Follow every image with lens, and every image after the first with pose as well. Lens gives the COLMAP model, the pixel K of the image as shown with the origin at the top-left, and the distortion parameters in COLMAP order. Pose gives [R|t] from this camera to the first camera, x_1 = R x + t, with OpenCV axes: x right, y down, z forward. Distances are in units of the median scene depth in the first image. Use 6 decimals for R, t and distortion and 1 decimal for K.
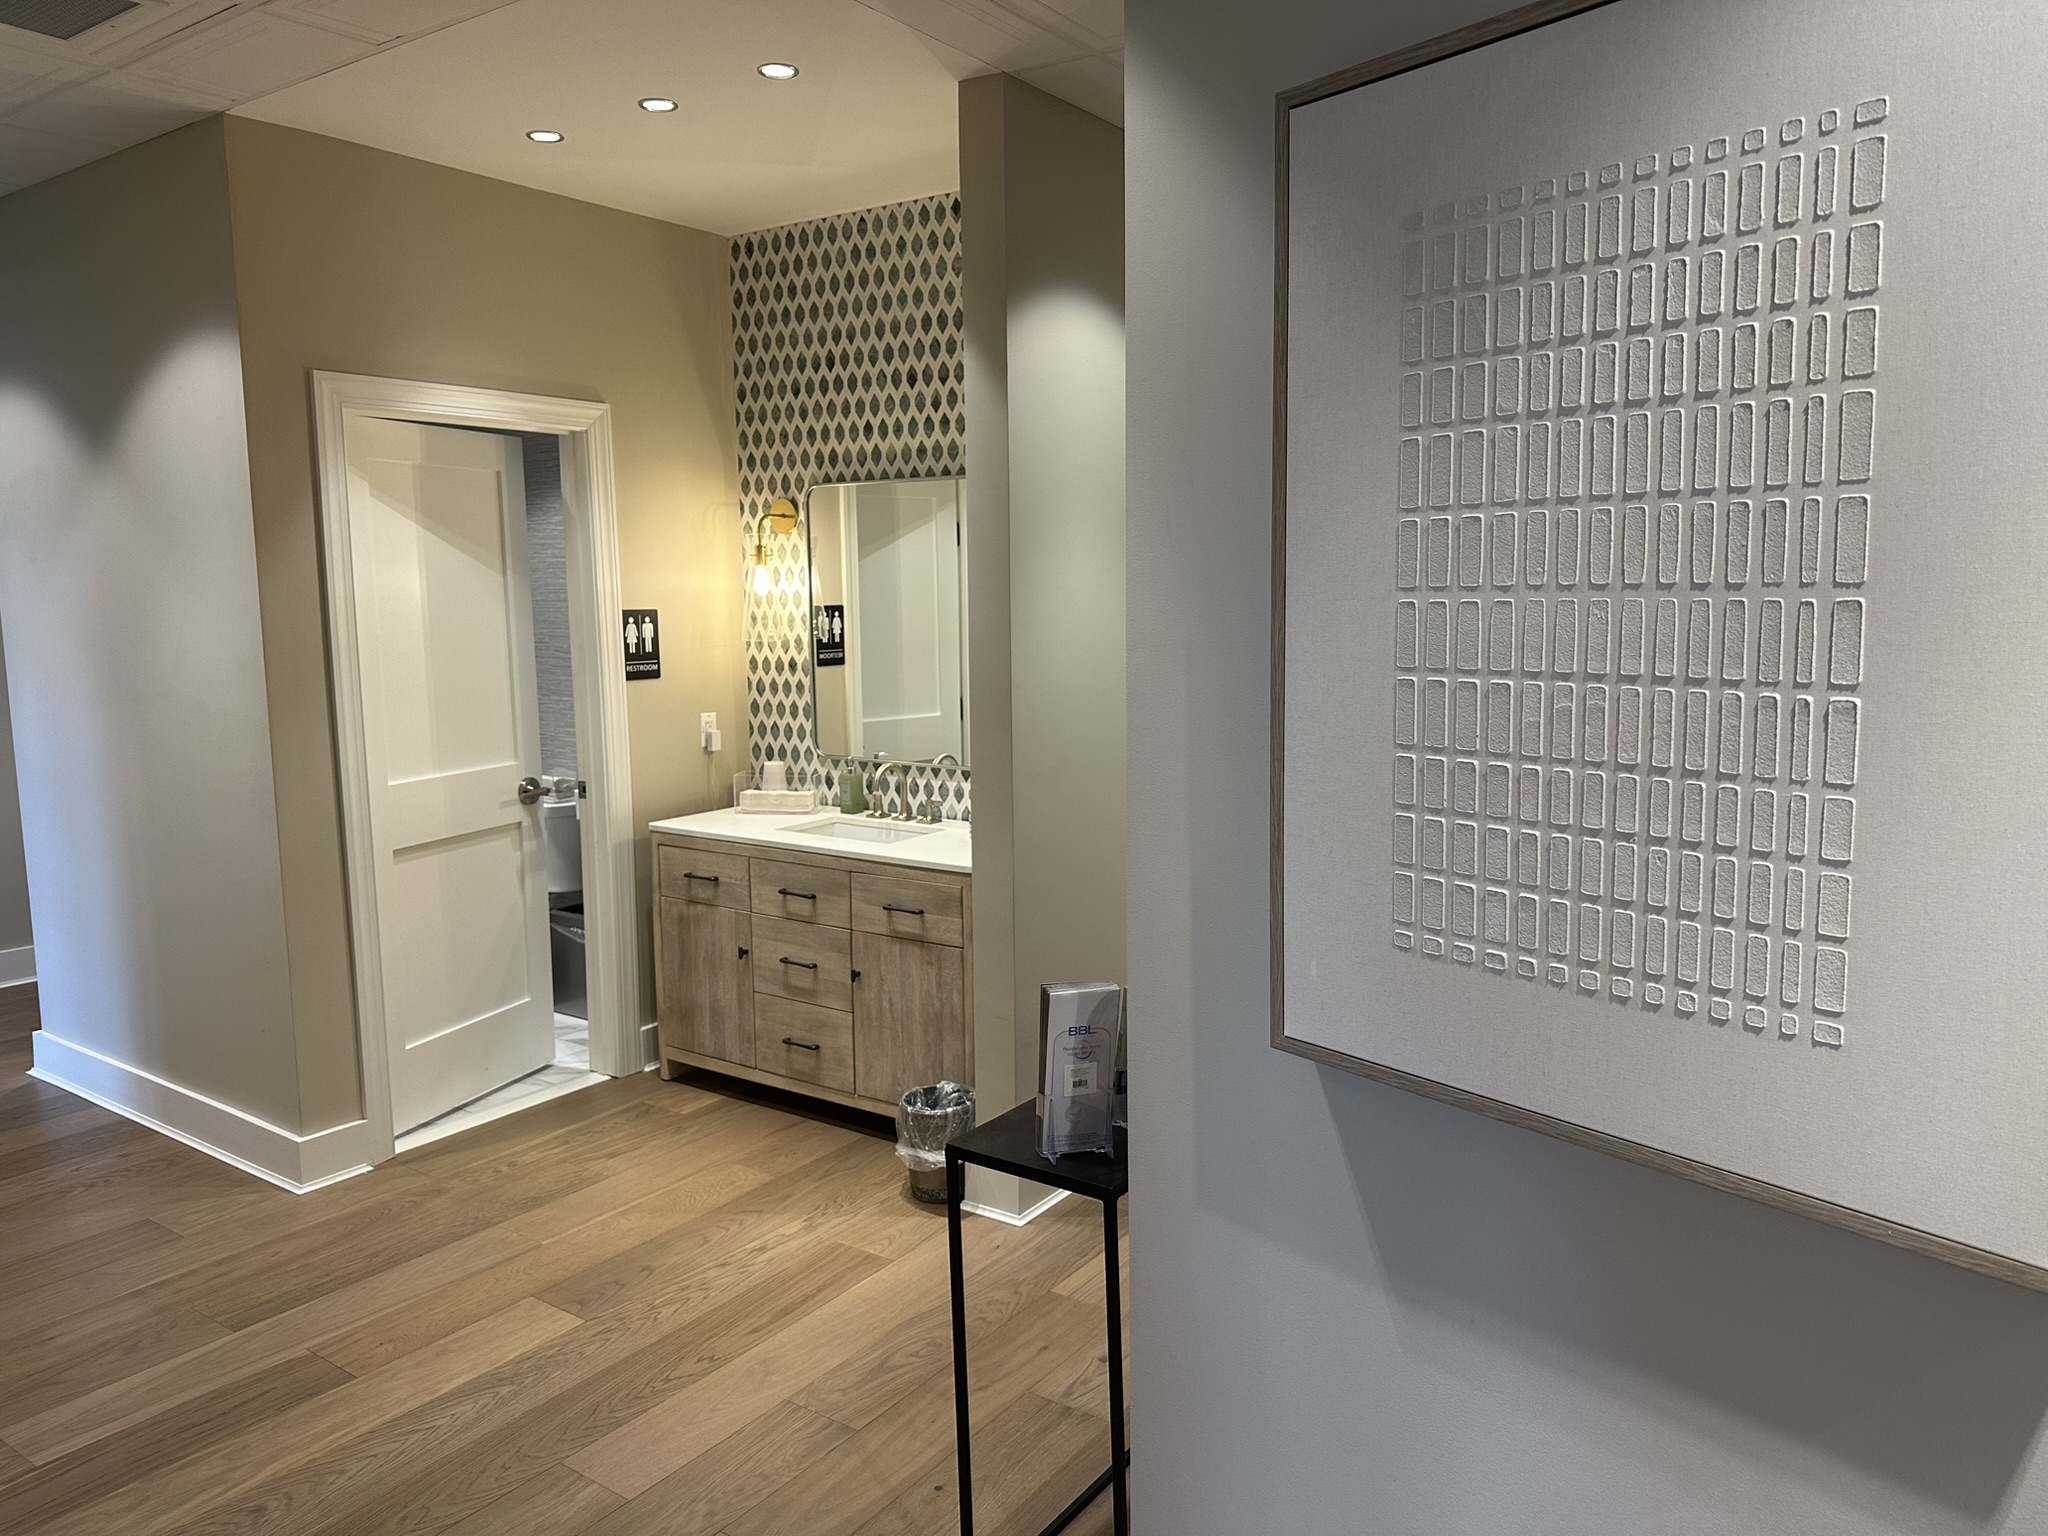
lens RADIAL K [[1398.8, 0, 1026.5], [0, 1398.8, 762.5], [0, 0, 1]] dist [0.037738, -0.046825]
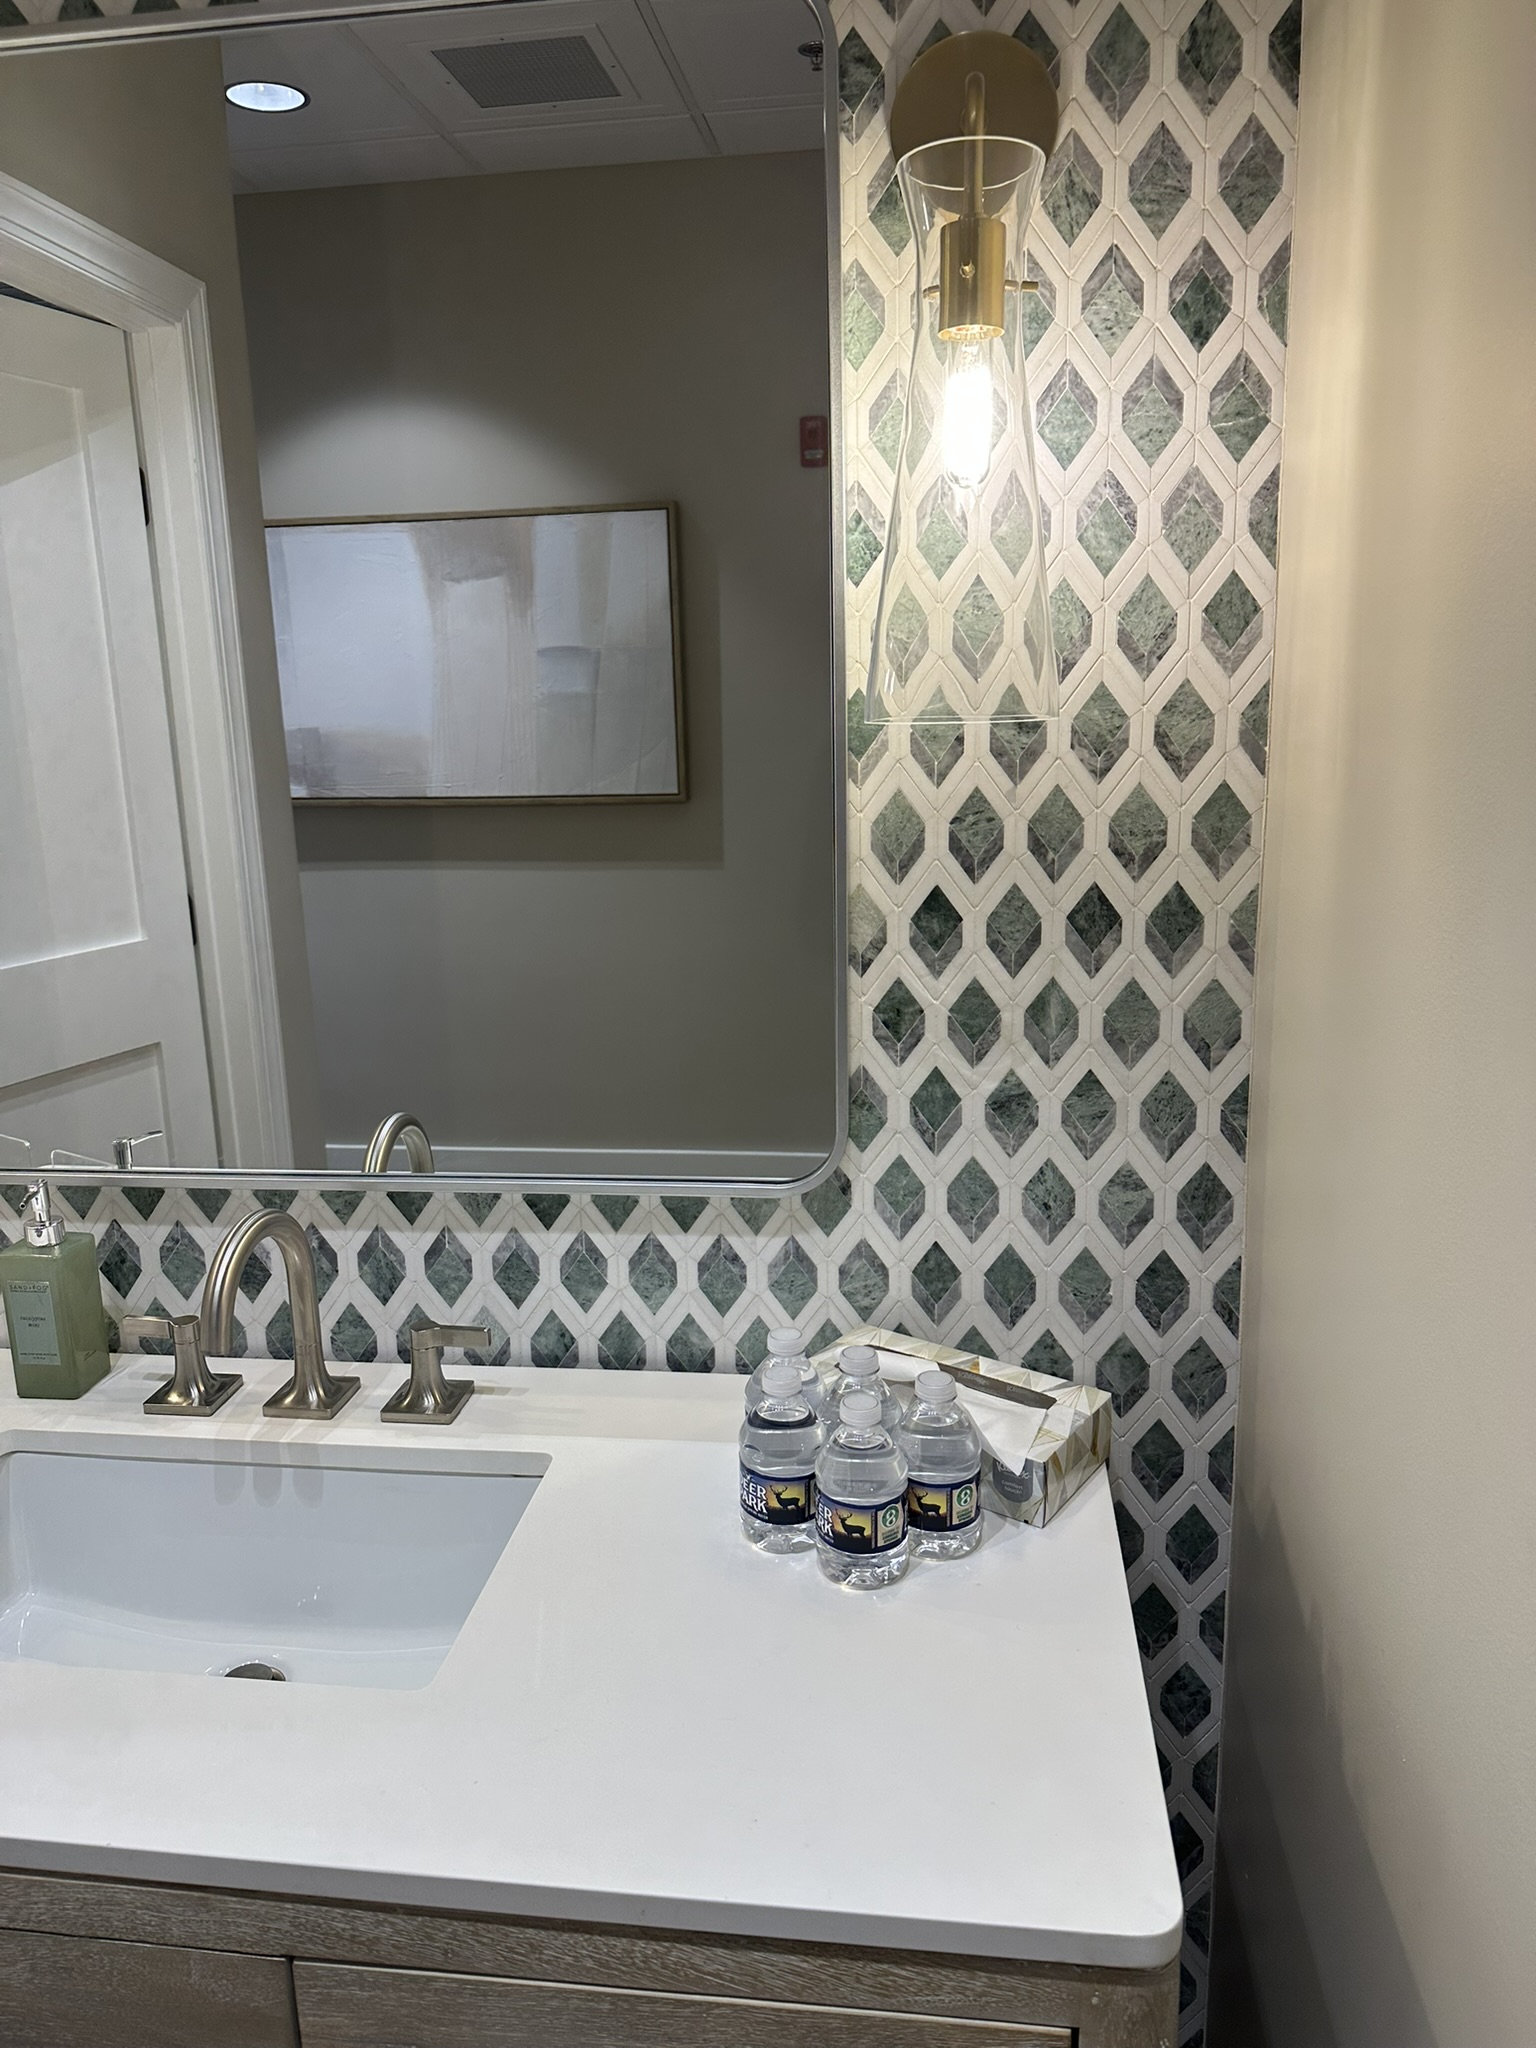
lens RADIAL K [[1398.8, 0, 768.4], [0, 1398.8, 1025.1], [0, 0, 1]] dist [0.037738, -0.046825]
pose [[0.884422, -0.108426, 0.453918, -0.122101], [0.072237, 0.992720, 0.096380, -0.047682], [-0.461064, -0.052451, 0.885815, 0.724375]]
